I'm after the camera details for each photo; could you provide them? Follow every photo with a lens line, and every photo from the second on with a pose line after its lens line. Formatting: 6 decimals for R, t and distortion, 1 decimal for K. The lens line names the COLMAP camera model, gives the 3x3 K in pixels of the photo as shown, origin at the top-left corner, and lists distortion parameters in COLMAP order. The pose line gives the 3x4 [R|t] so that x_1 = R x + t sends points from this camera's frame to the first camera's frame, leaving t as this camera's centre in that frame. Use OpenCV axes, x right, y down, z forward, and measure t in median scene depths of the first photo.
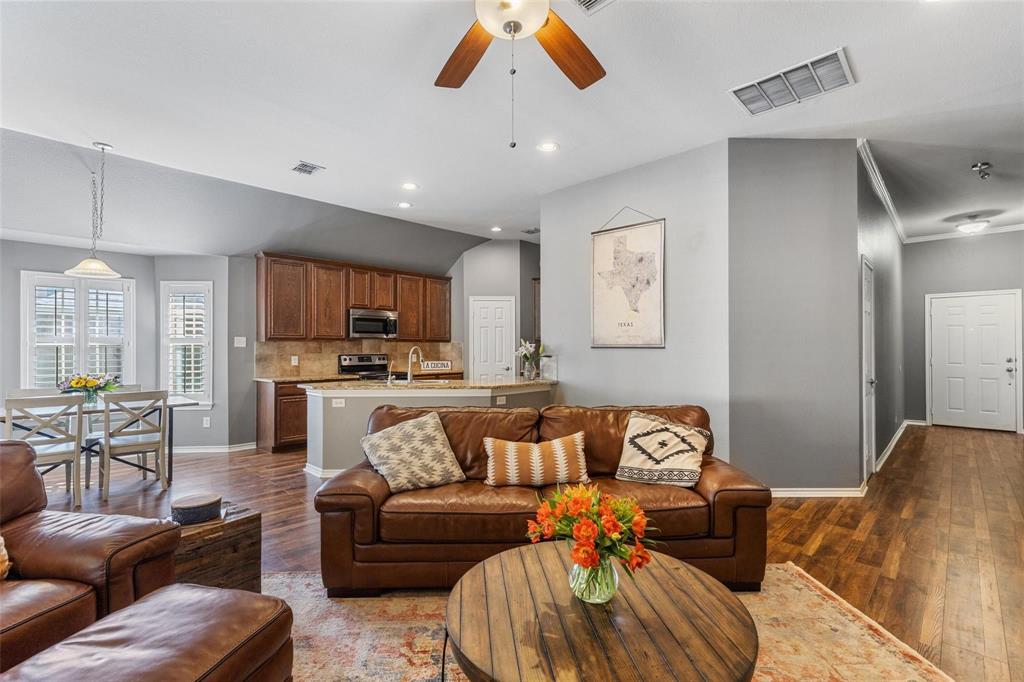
lens RADIAL K [[464.6, 0, 515.7], [0, 464.6, 340.8], [0, 0, 1]] dist [0.004953, -0.000824]
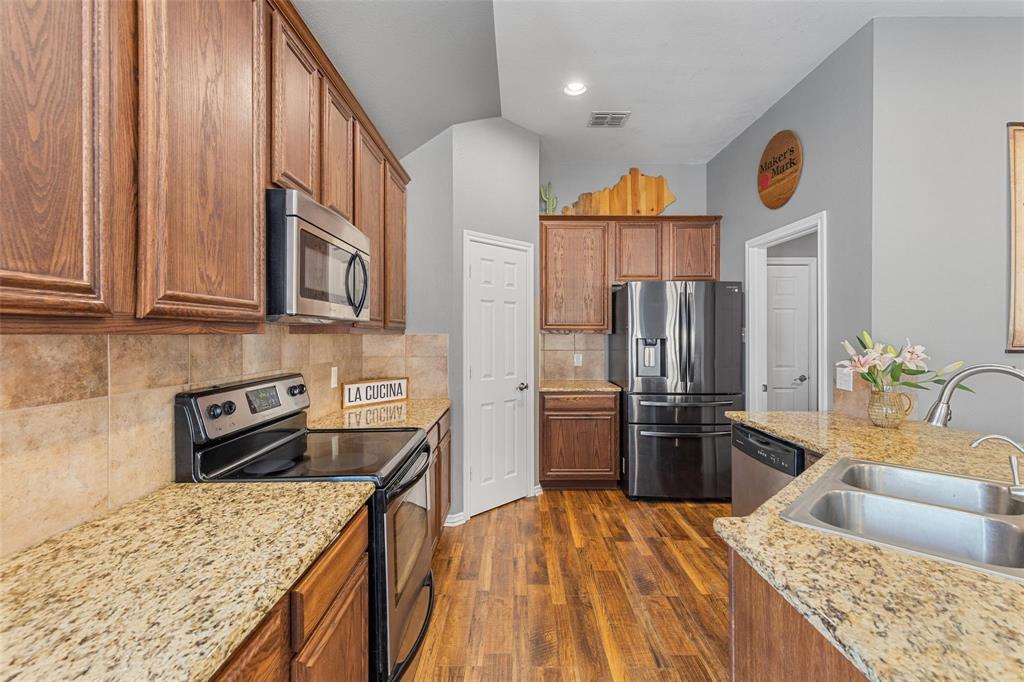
lens RADIAL K [[464.6, 0, 513.9], [0, 464.6, 333.9], [0, 0, 1]] dist [0.004953, -0.000824]
pose [[0.723208, 0.002059, 0.690627, -0.414404], [-0.011694, 0.999889, 0.009265, -0.001704], [-0.690531, -0.014777, 0.723151, 0.728538]]
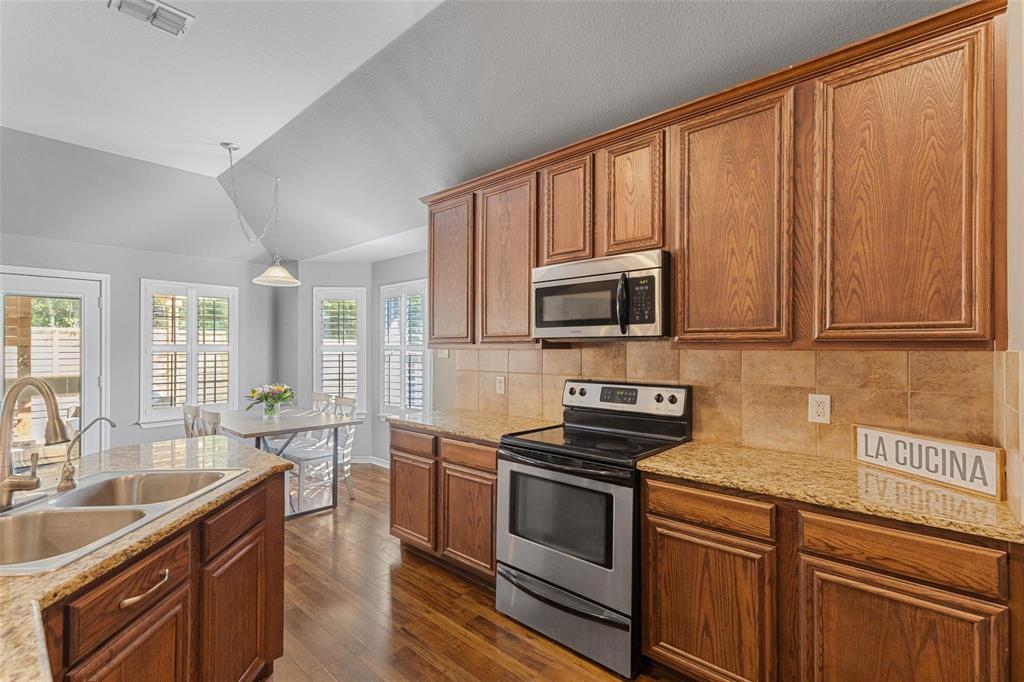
lens RADIAL K [[464.6, 0, 510.3], [0, 464.6, 346.7], [0, 0, 1]] dist [0.004953, -0.000824]
pose [[0.023915, -0.002116, -0.999712, 0.044972], [0.011462, 0.999933, -0.001842, 0.000720], [0.999648, -0.011415, 0.023938, 0.928100]]
